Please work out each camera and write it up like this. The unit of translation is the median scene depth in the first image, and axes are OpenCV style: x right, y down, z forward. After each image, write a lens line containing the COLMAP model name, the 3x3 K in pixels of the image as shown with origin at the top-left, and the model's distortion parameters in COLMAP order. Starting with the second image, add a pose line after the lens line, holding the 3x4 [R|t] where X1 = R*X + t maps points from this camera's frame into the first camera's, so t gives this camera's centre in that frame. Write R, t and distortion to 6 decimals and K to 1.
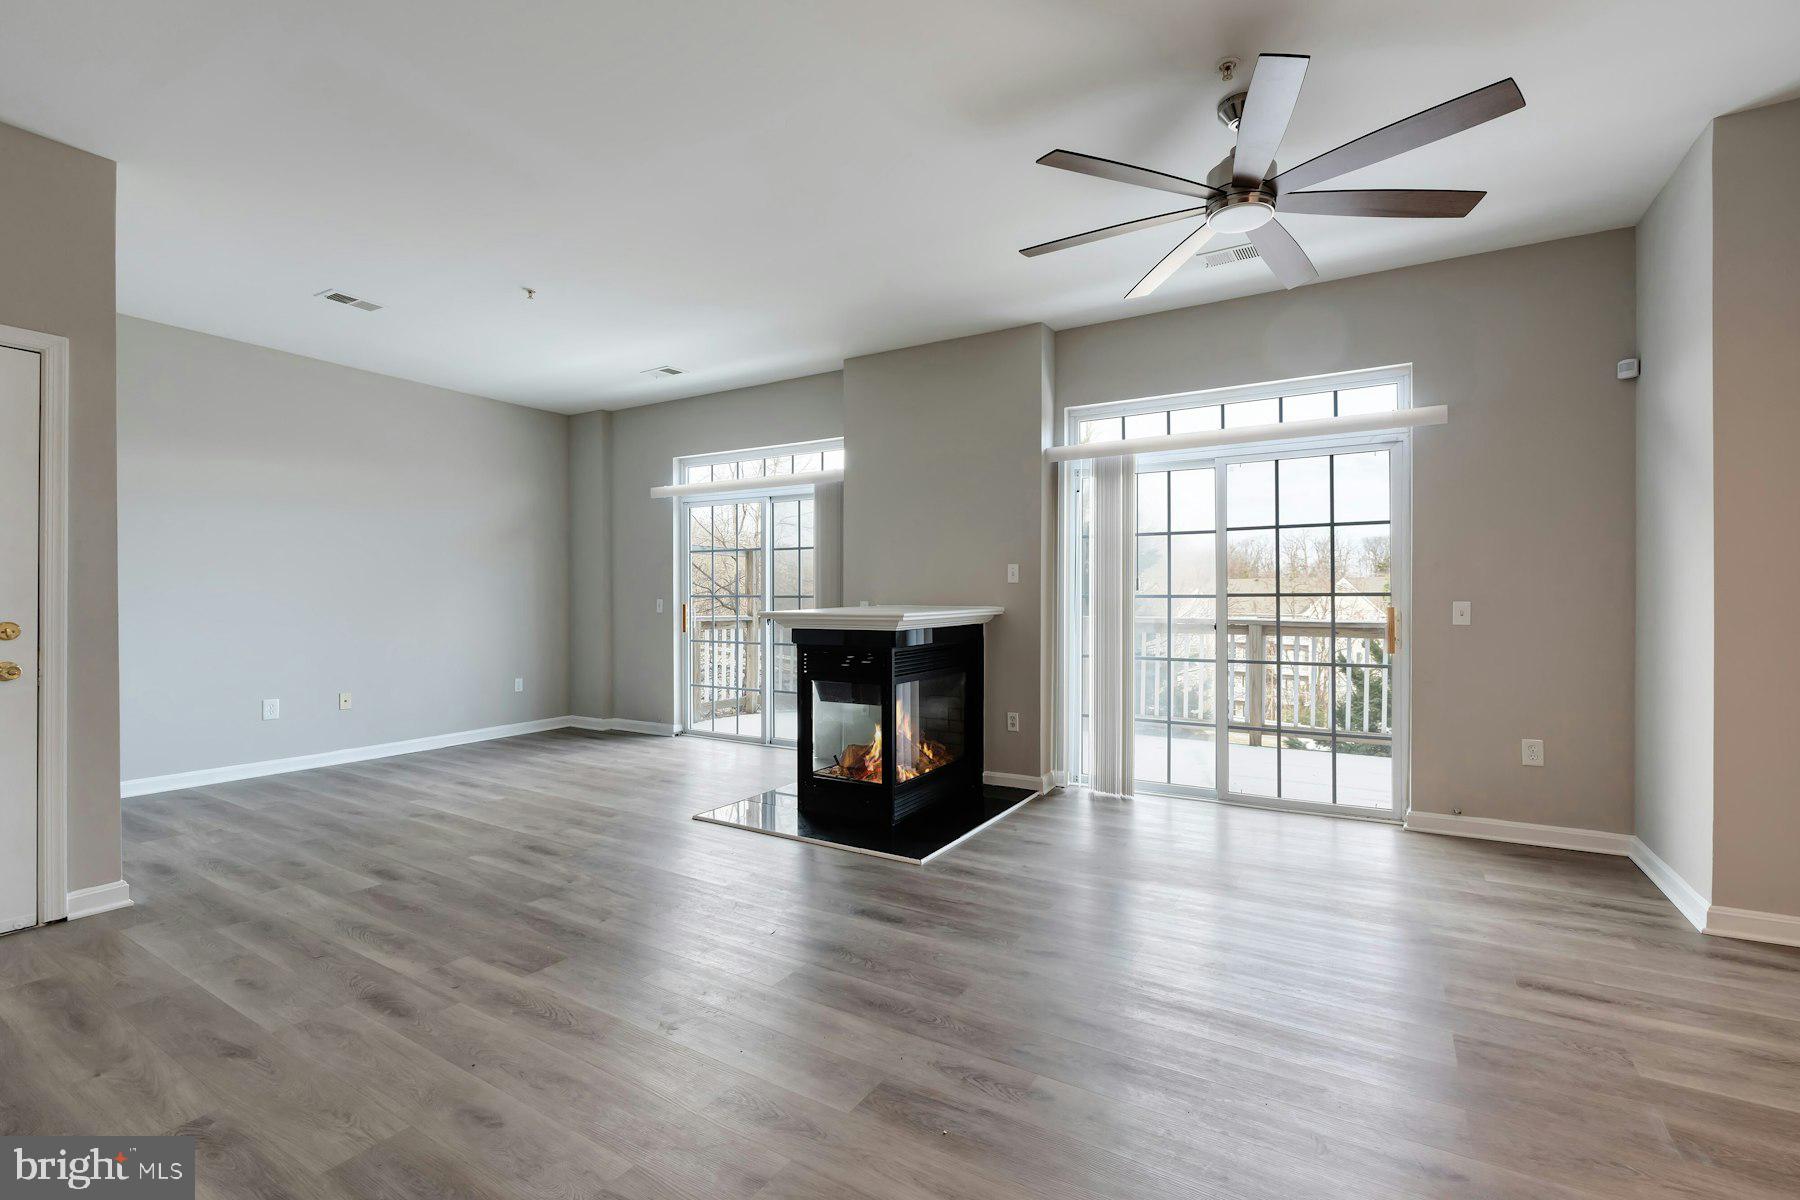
lens RADIAL K [[786.5, 0, 901.5], [0, 786.5, 600.1], [0, 0, 1]] dist [-0.004395, 0.000422]
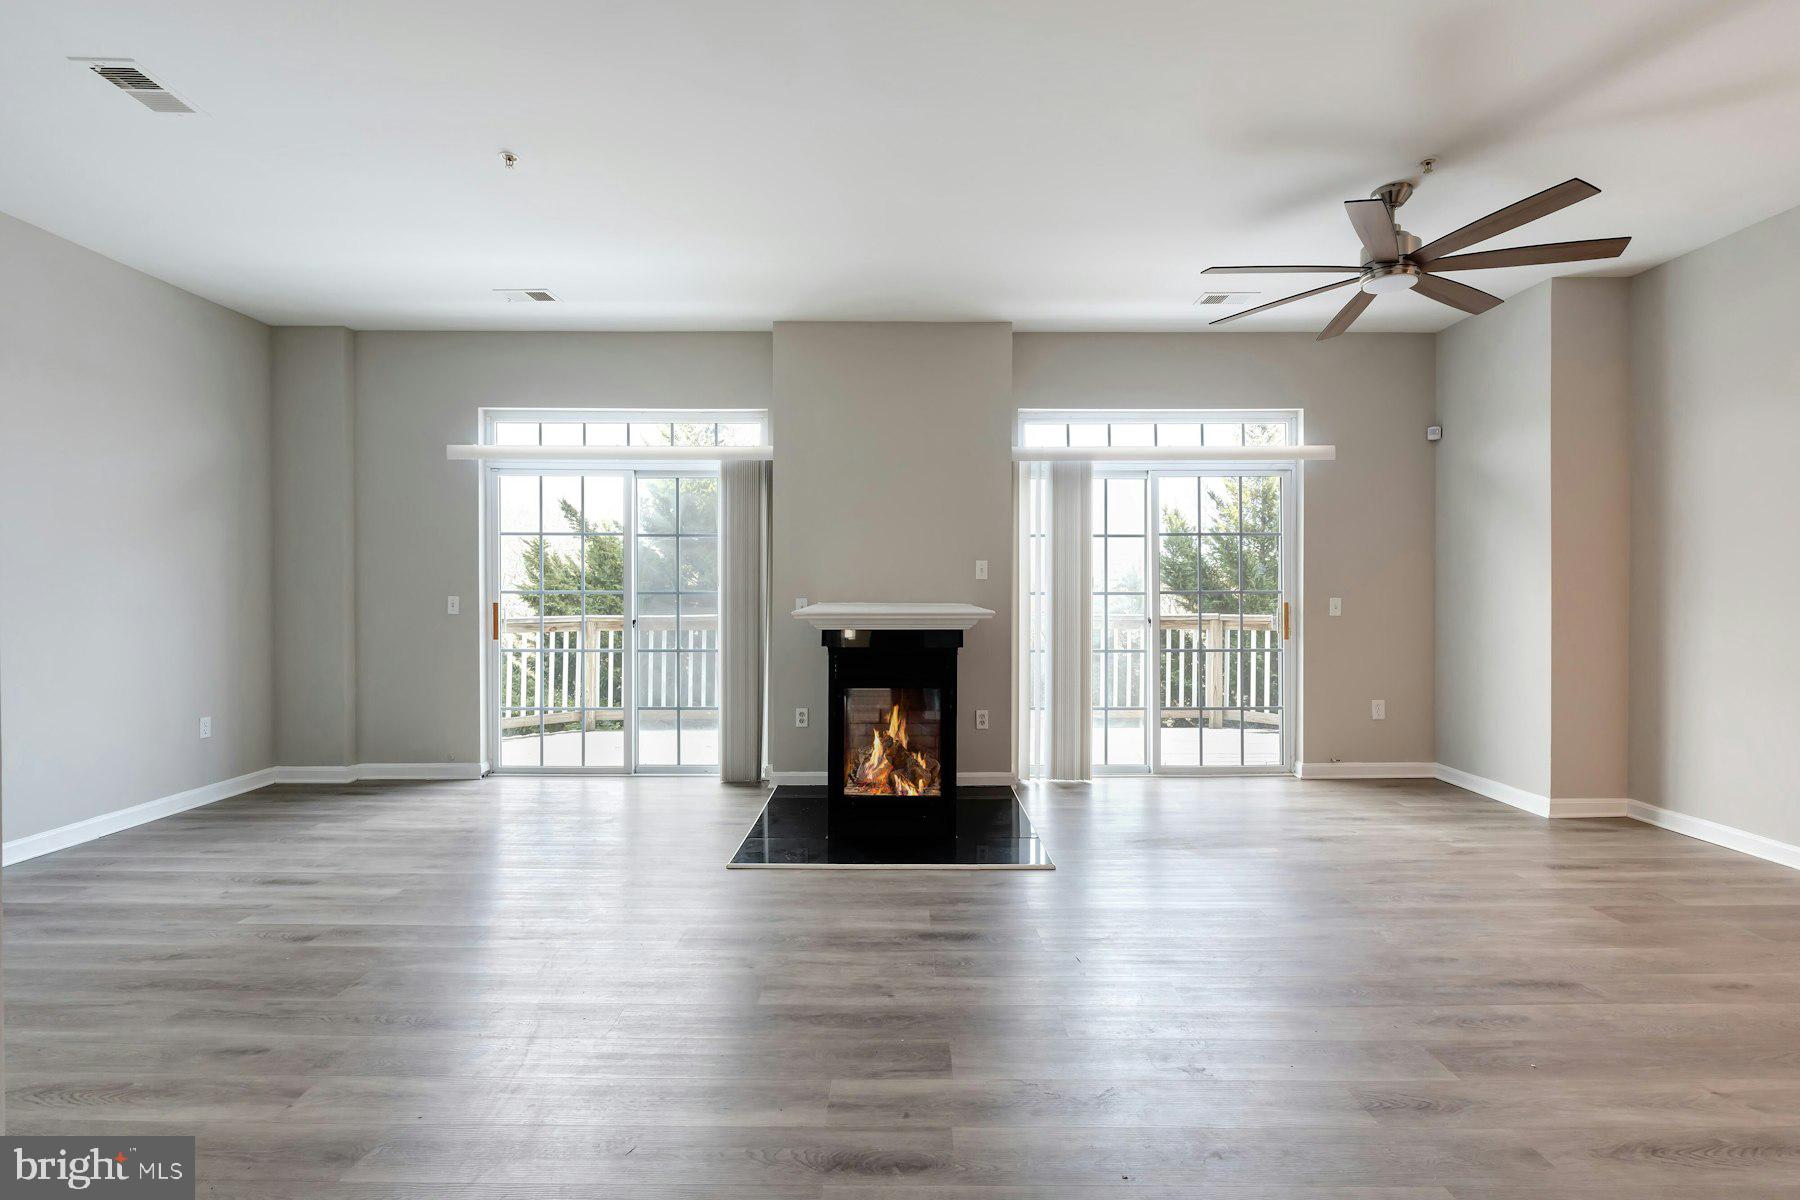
lens RADIAL K [[822.5, 0, 900.1], [0, 822.5, 597.4], [0, 0, 1]] dist [-0.003942, 0.000183]
pose [[0.856753, 0.000400, 0.515726, -0.506908], [0.000259, 0.999999, -0.001205, 0.001701], [-0.515727, 0.001166, 0.856752, 0.174266]]
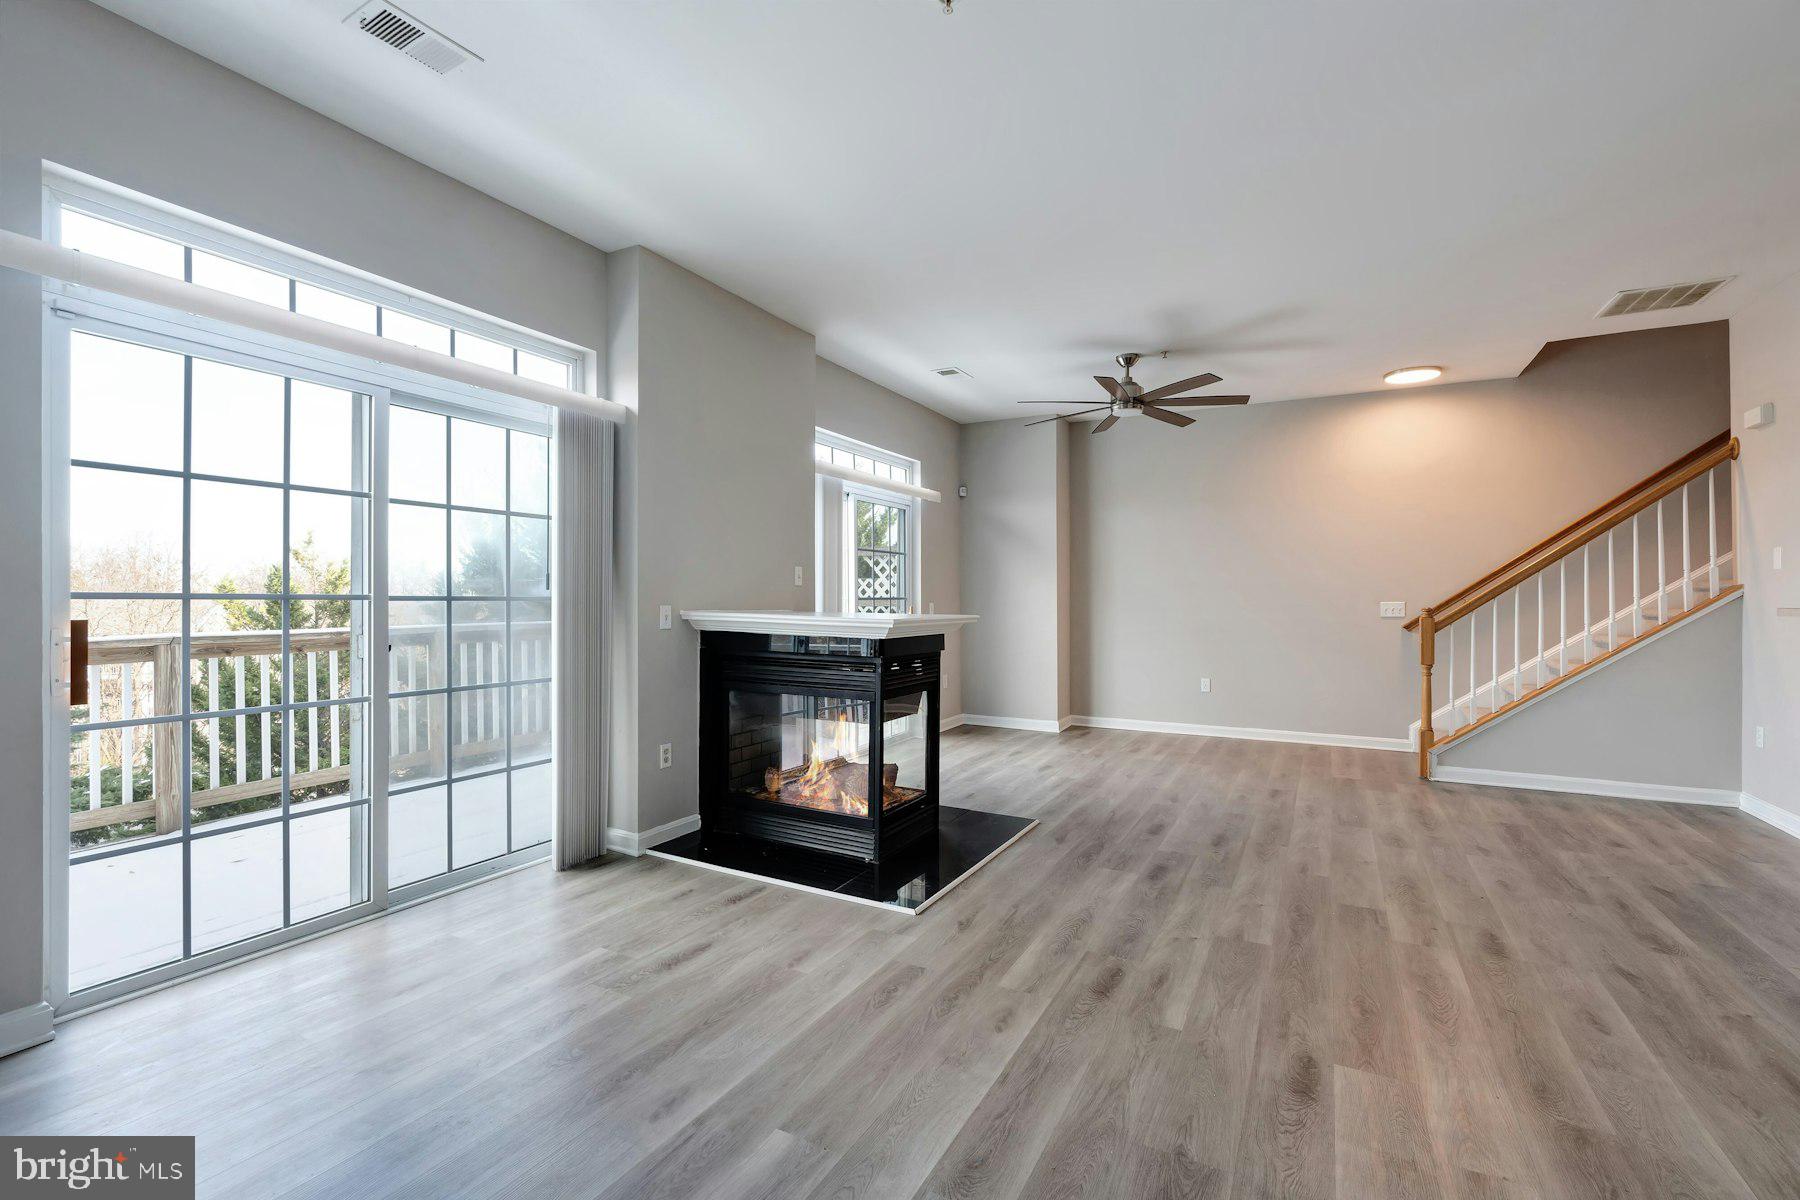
lens RADIAL K [[786.5, 0, 901.8], [0, 786.5, 592.9], [0, 0, 1]] dist [-0.004395, 0.000422]
pose [[-0.046634, 0.010956, 0.998852, -0.894454], [0.002956, 0.999937, -0.010830, -0.001662], [-0.998908, 0.002448, -0.046664, 0.966446]]
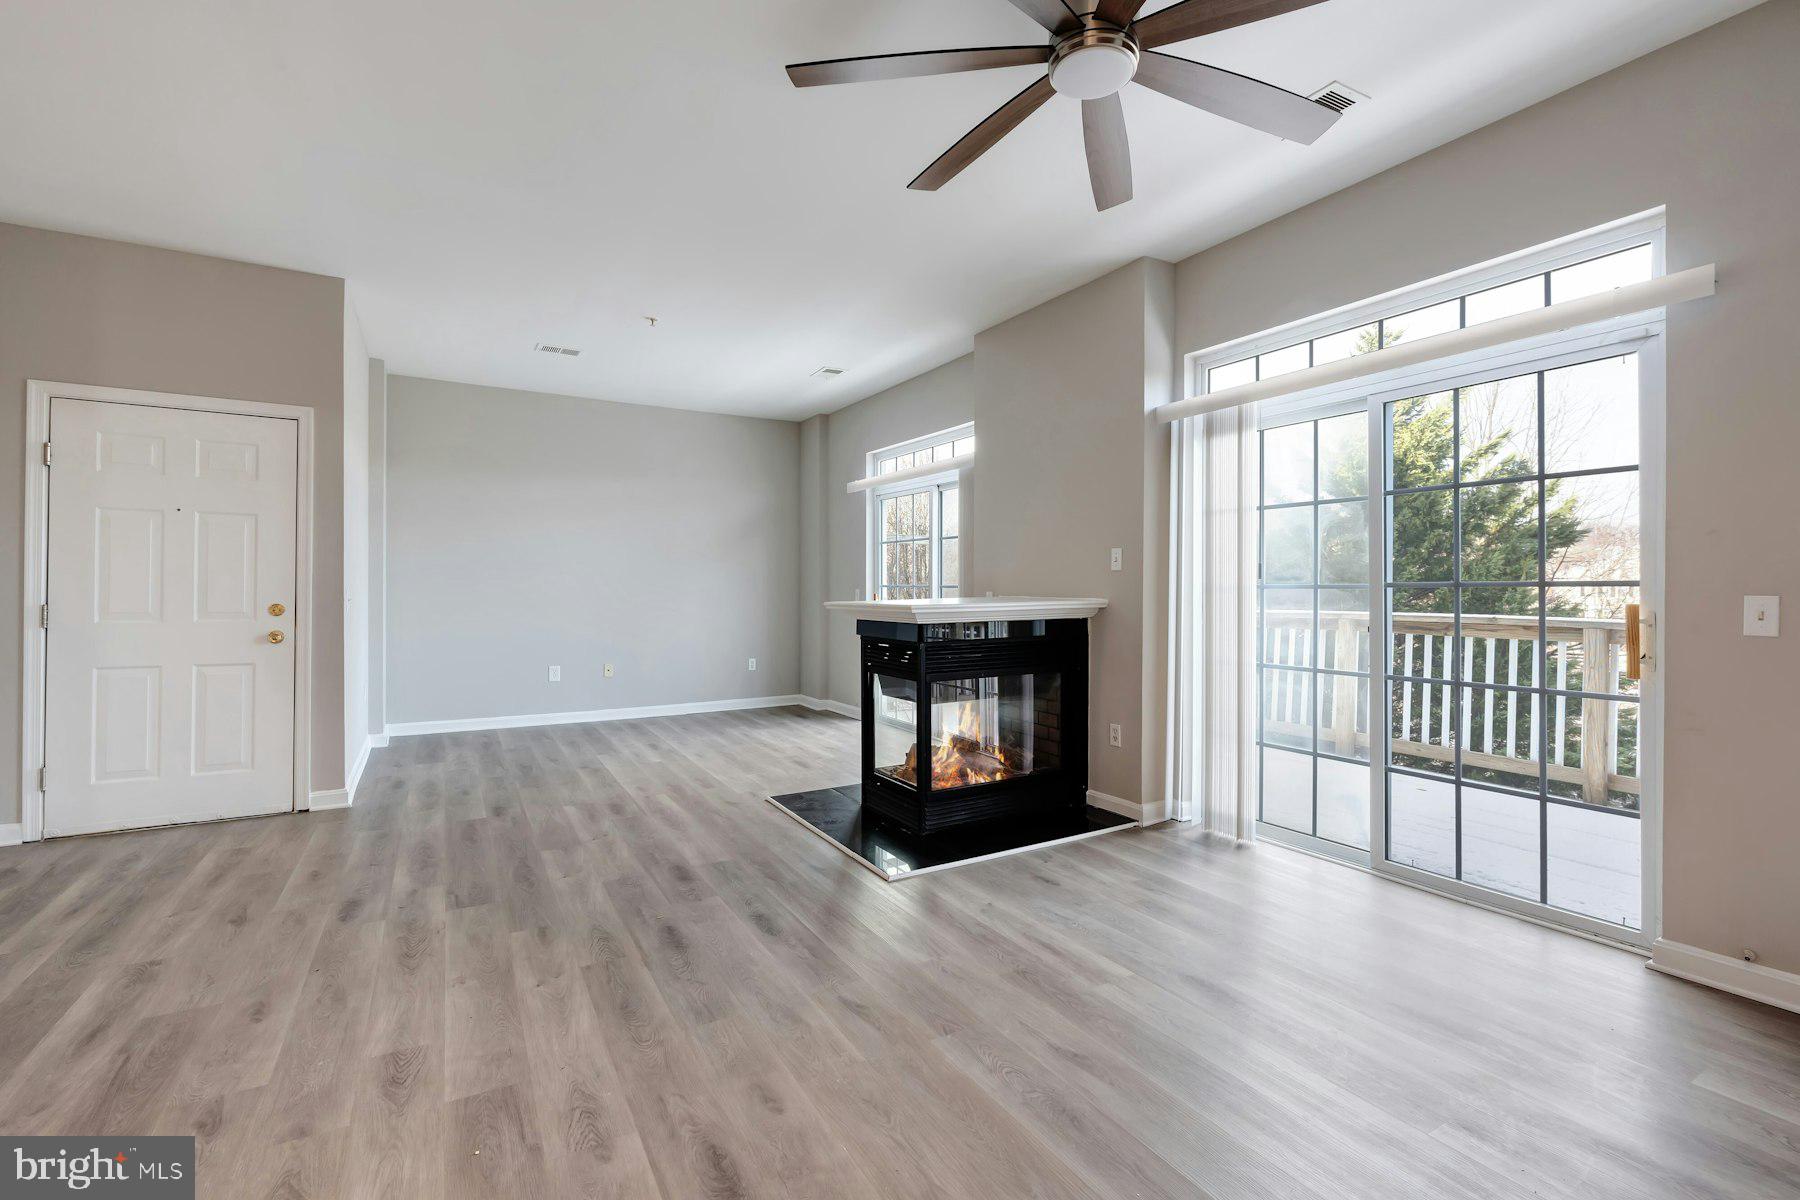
lens RADIAL K [[786.5, 0, 902.2], [0, 786.5, 588.8], [0, 0, 1]] dist [-0.004395, 0.000422]
pose [[0.877365, 0.001274, -0.479822, 0.363495], [-0.001885, 0.999998, -0.000792, -0.001060], [0.479820, 0.001599, 0.877365, 0.157902]]
